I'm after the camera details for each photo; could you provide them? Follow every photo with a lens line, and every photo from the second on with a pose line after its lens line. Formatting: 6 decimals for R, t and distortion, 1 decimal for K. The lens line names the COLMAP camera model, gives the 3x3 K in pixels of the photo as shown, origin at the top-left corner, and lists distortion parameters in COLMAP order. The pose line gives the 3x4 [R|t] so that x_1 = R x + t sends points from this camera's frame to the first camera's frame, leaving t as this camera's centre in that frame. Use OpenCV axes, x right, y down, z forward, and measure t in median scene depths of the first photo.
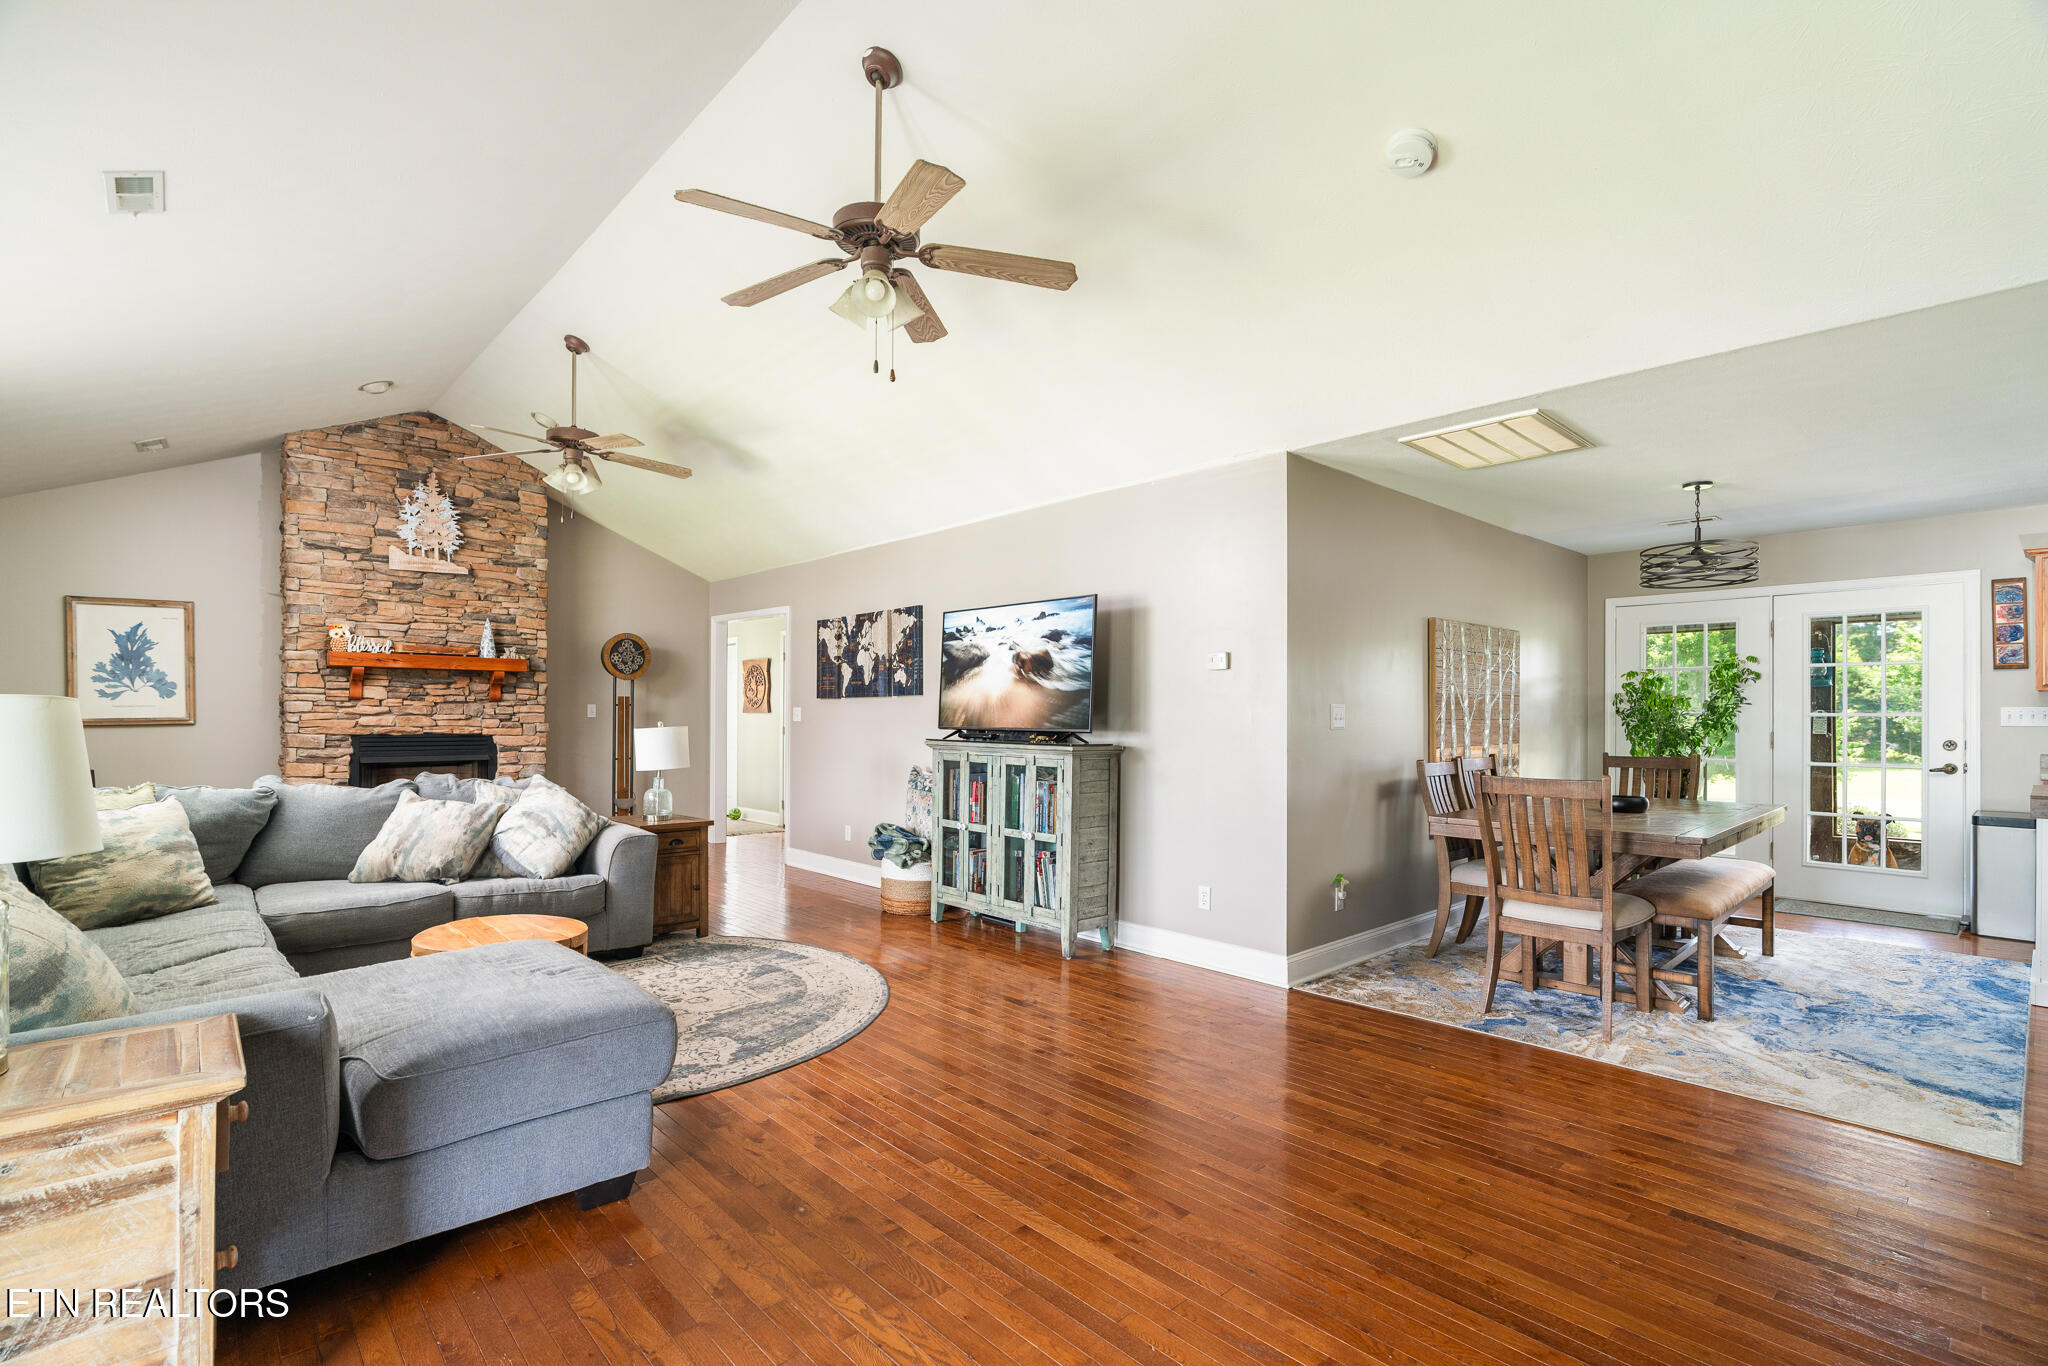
lens RADIAL K [[935.5, 0, 1024.0], [0, 935.5, 683.0], [0, 0, 1]] dist [-0.004105, -0.000308]
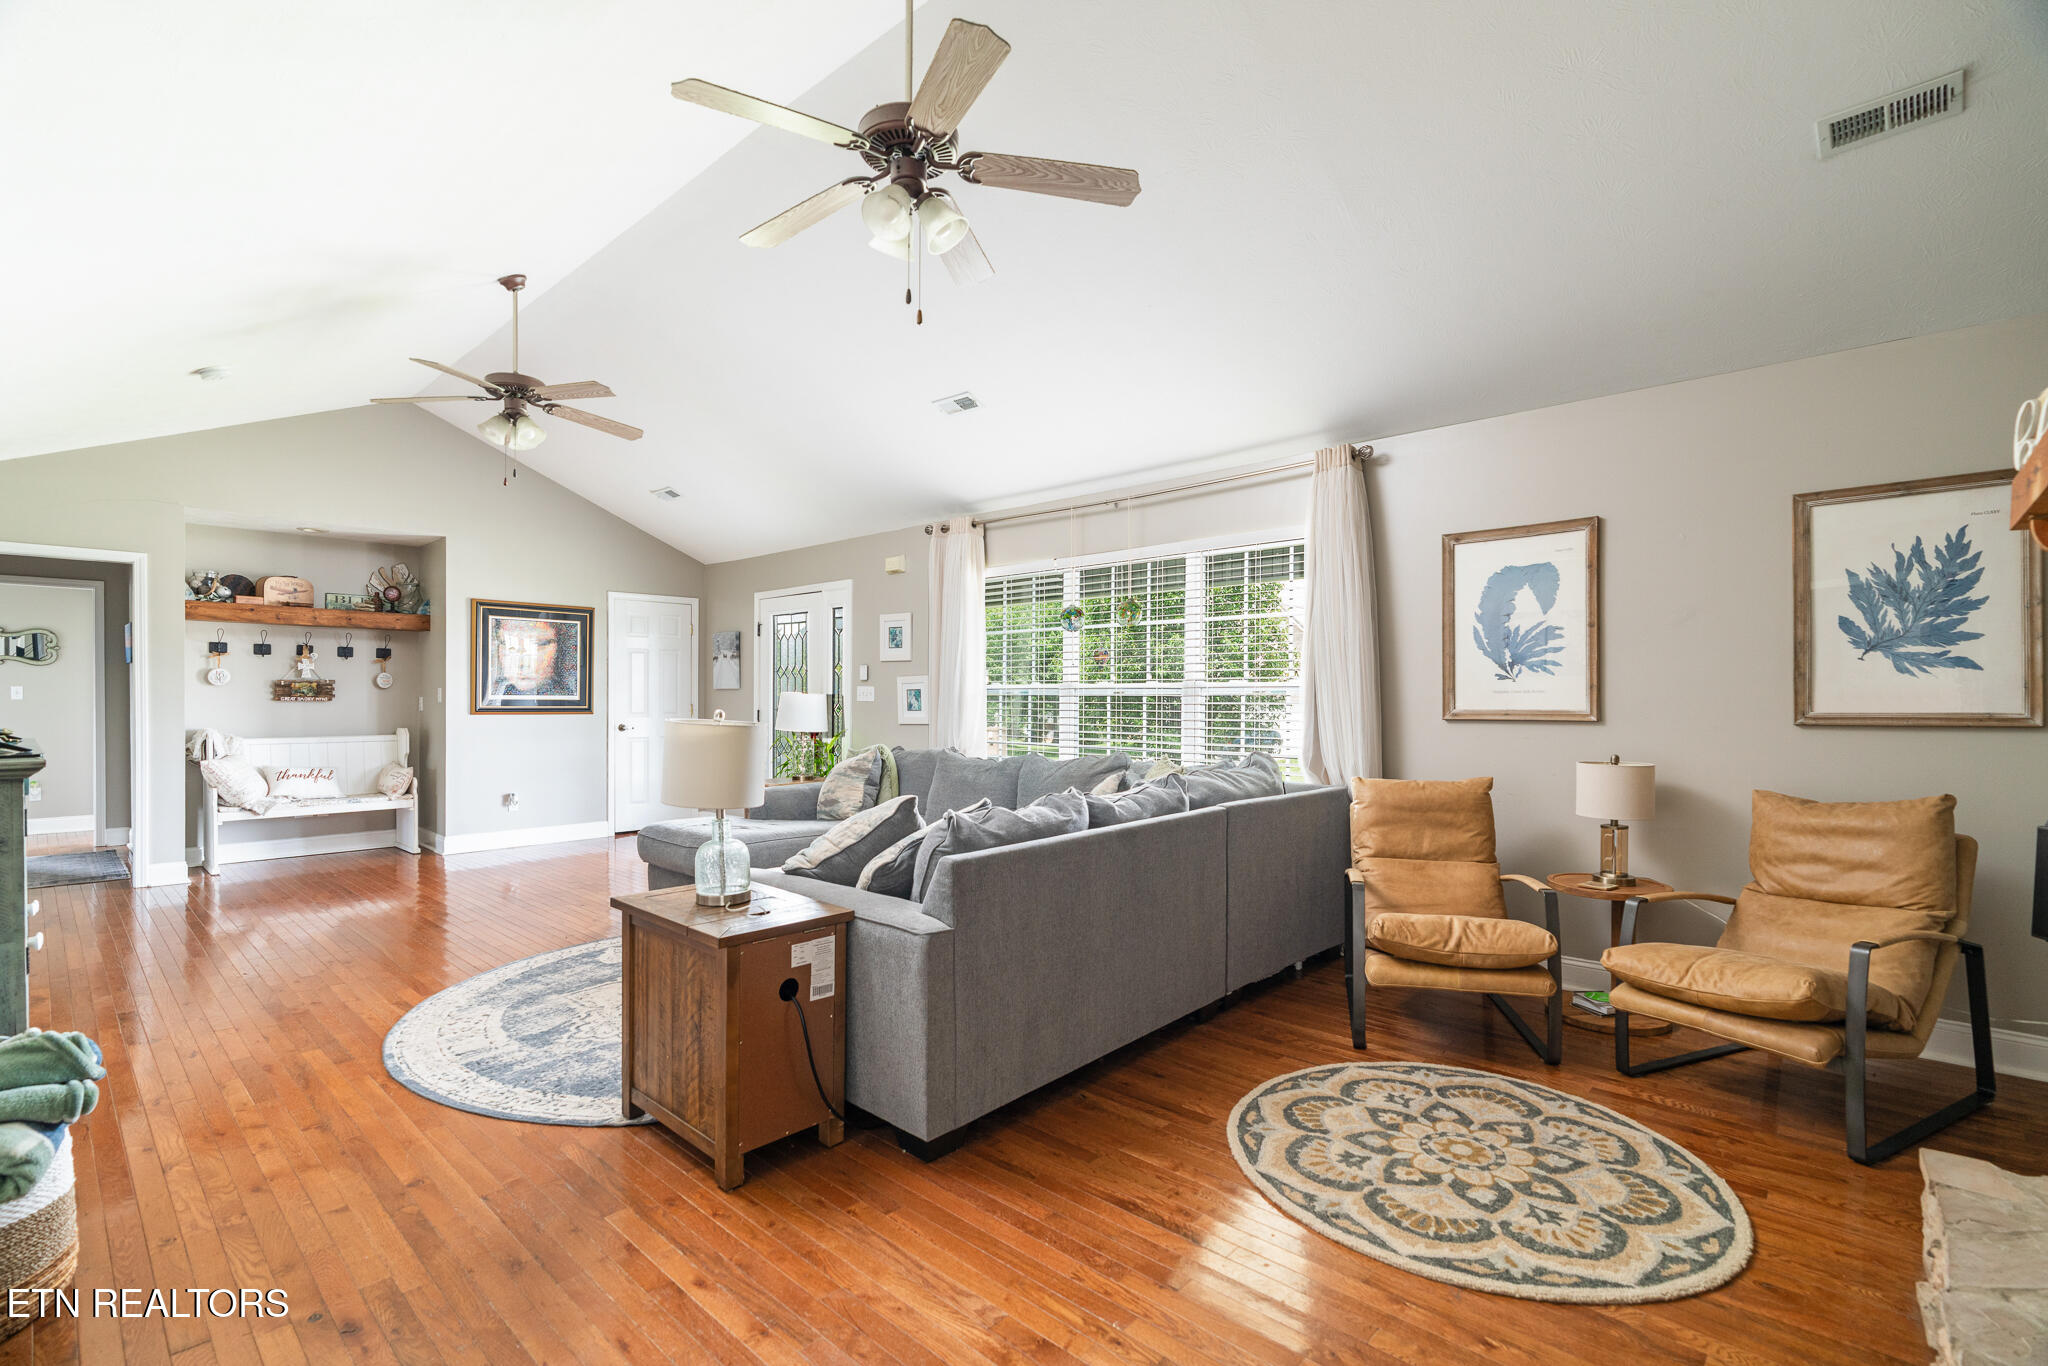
lens RADIAL K [[935.5, 0, 1024.0], [0, 935.5, 683.0], [0, 0, 1]] dist [-0.004105, -0.000308]
pose [[-0.996967, -0.007850, -0.077427, -0.407236], [-0.004197, 0.998875, -0.047224, 0.039088], [0.077711, -0.046756, -0.995879, 1.212823]]
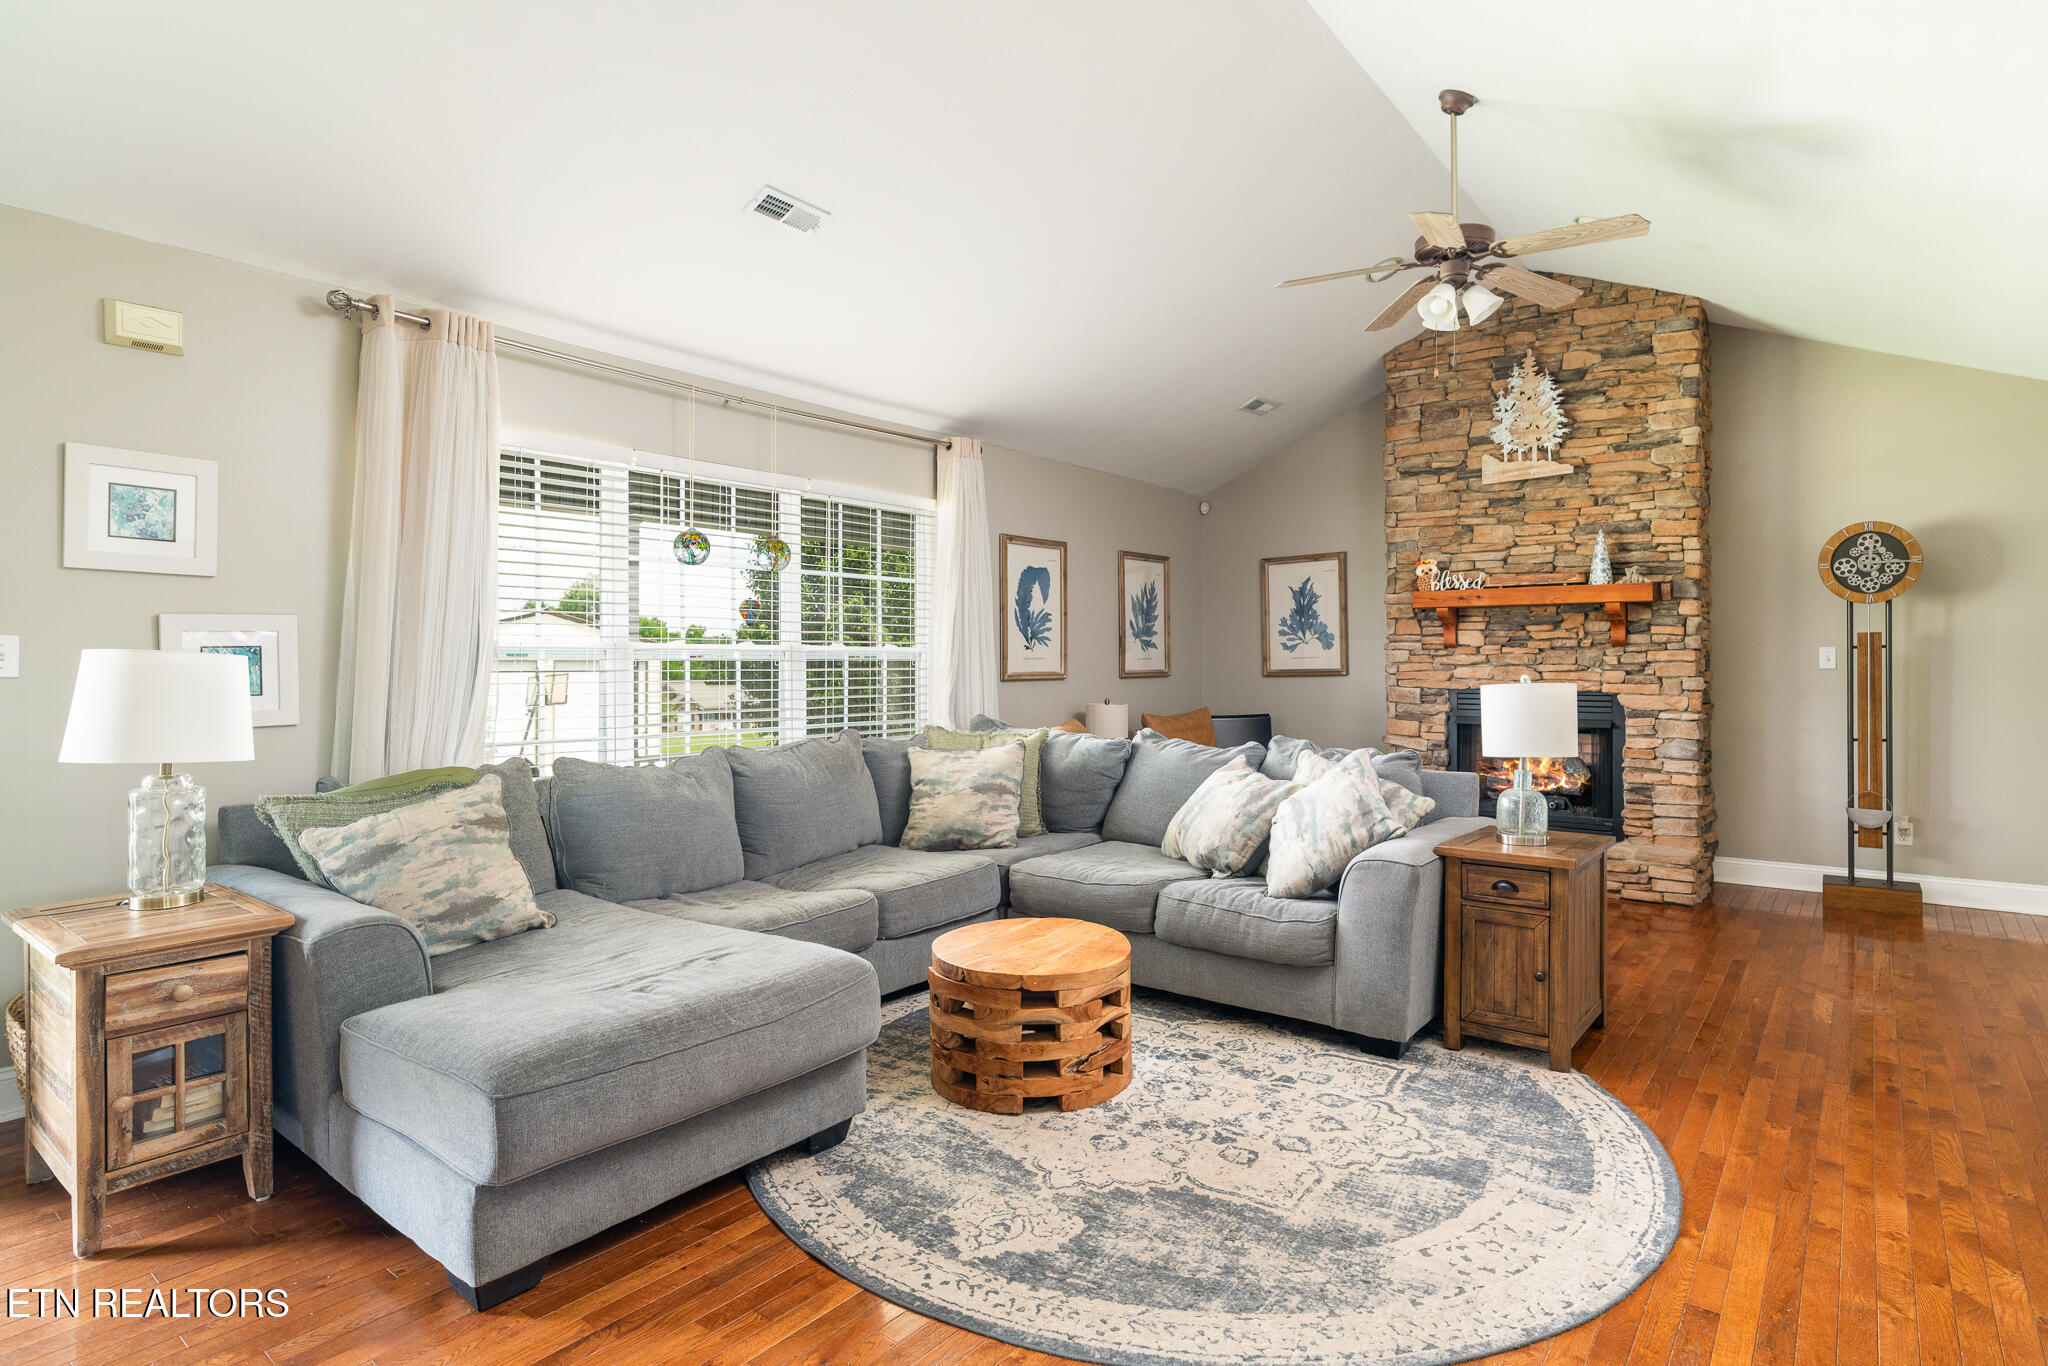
lens RADIAL K [[1076.8, 0, 1023.5], [0, 1076.8, 651.9], [0, 0, 1]] dist [-0.002037, -0.000281]
pose [[0.161301, -0.015870, -0.986778, 0.176052], [0.035010, 0.999333, -0.010349, 0.018591], [0.986284, -0.032877, 0.161749, 0.466806]]
